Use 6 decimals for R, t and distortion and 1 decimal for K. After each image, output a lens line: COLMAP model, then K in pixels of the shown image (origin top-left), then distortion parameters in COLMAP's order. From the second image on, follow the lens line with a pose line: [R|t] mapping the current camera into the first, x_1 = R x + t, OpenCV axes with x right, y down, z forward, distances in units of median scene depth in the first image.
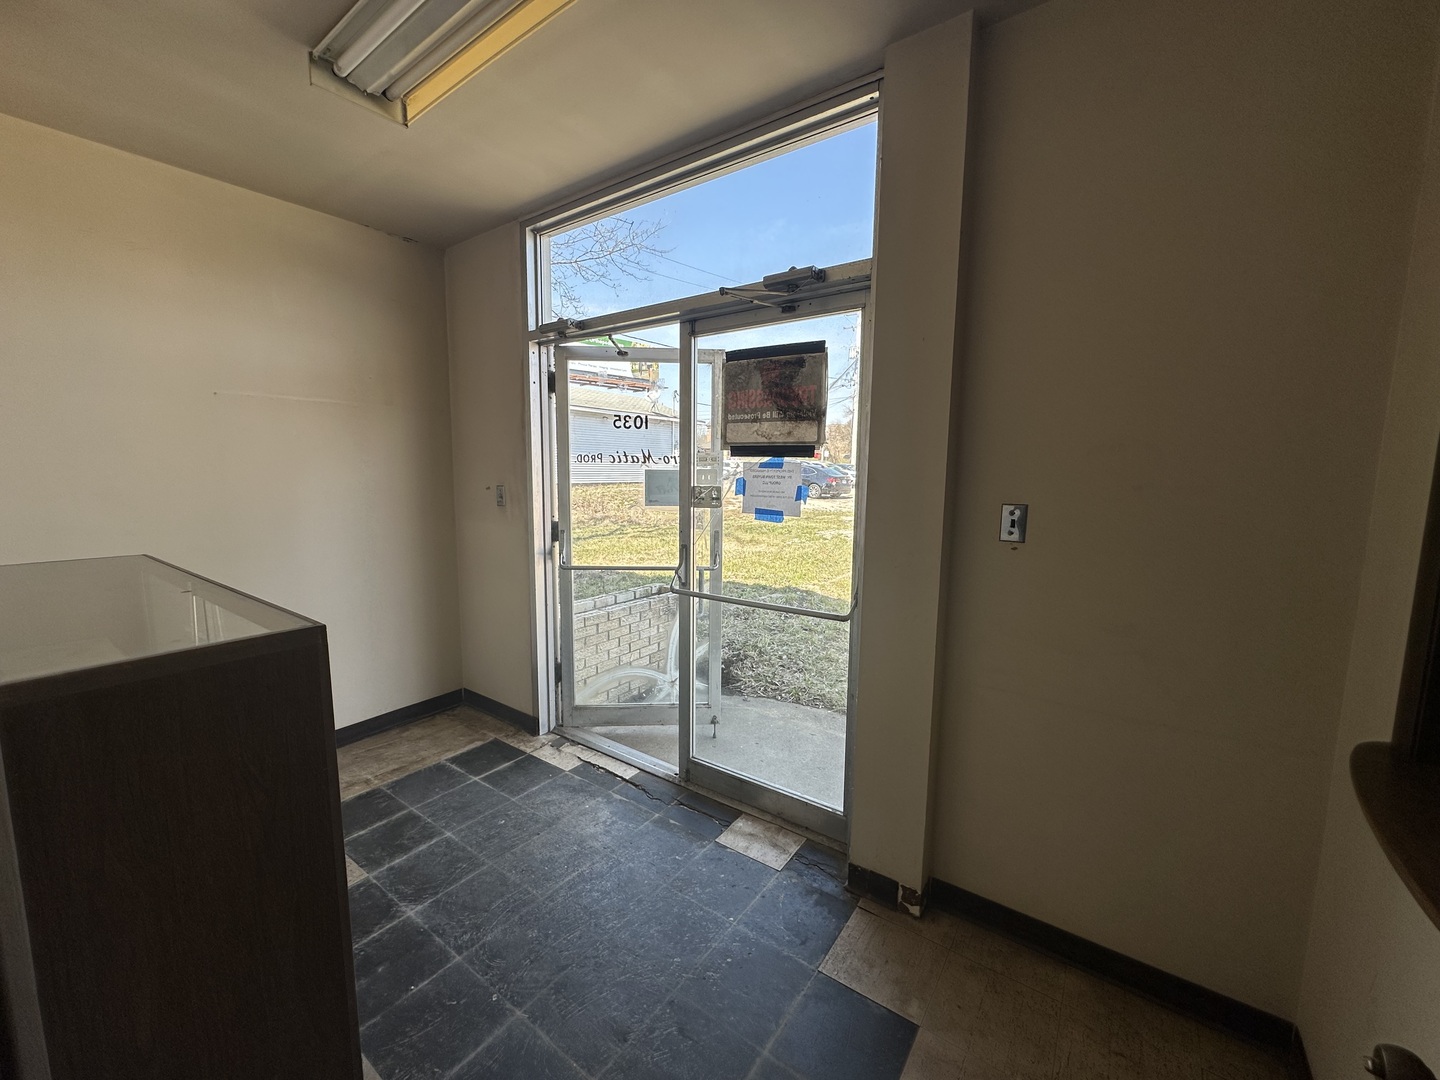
lens RADIAL K [[573.4, 0, 718.5], [0, 573.4, 541.0], [0, 0, 1]] dist [-0.006245, 0.001505]
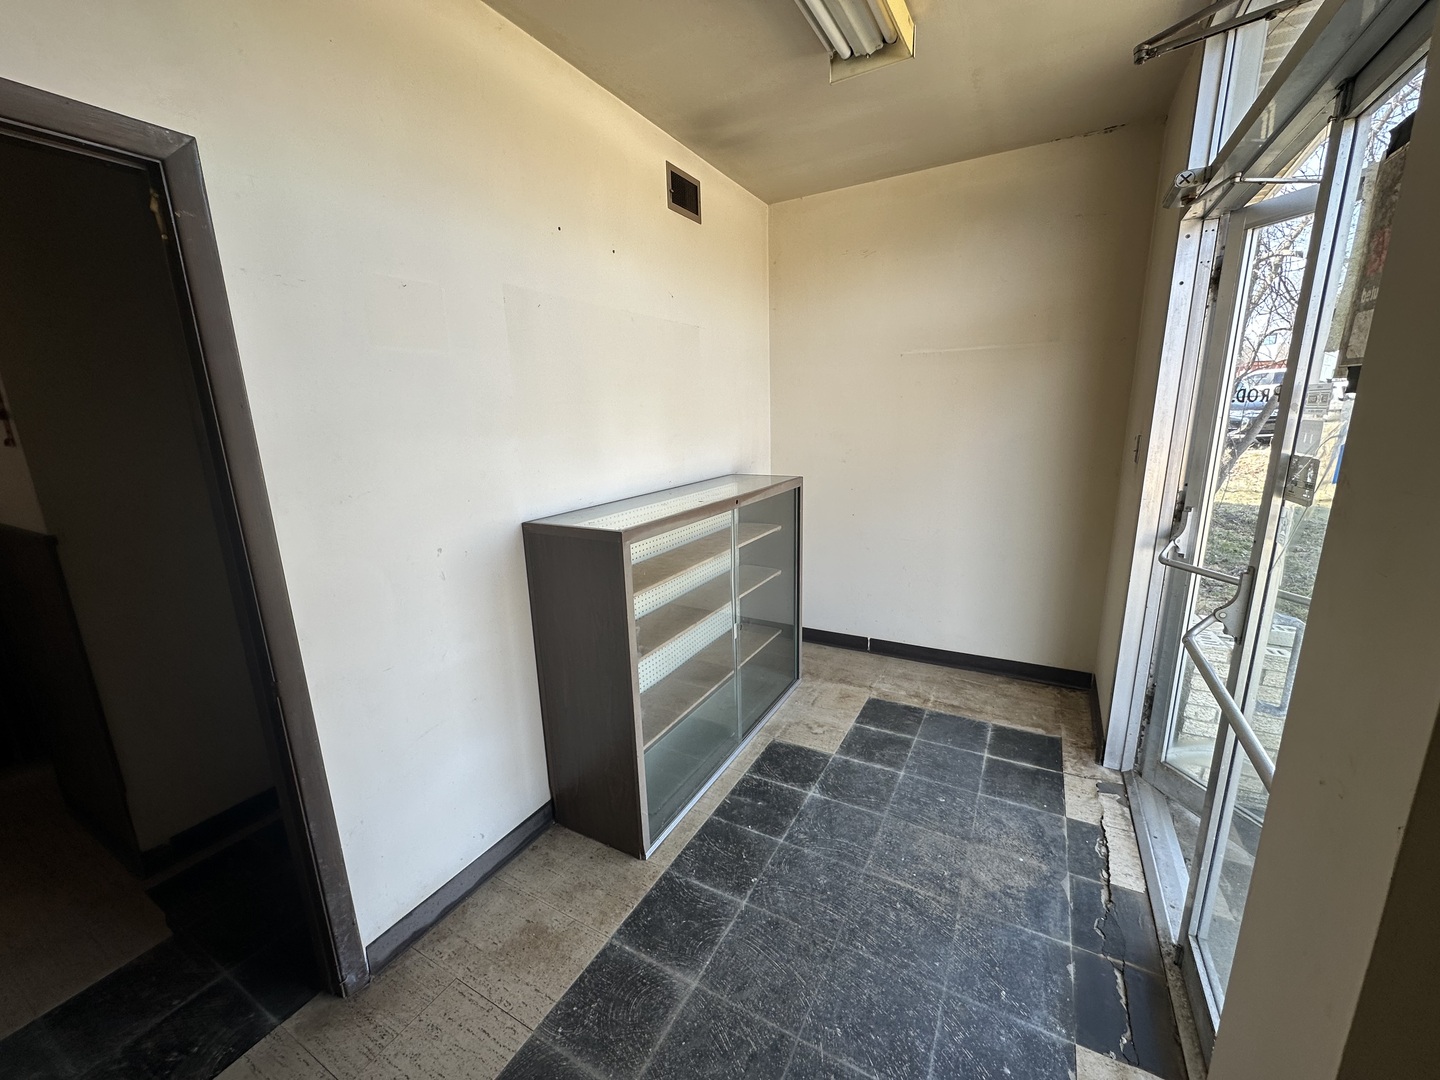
lens RADIAL K [[573.4, 0, 719.3], [0, 573.4, 539.8], [0, 0, 1]] dist [-0.006245, 0.001505]
pose [[0.113760, 0.209539, -0.971160, 0.388710], [-0.094546, 0.975353, 0.199369, -0.076193], [0.988999, 0.069139, 0.130767, 0.466025]]
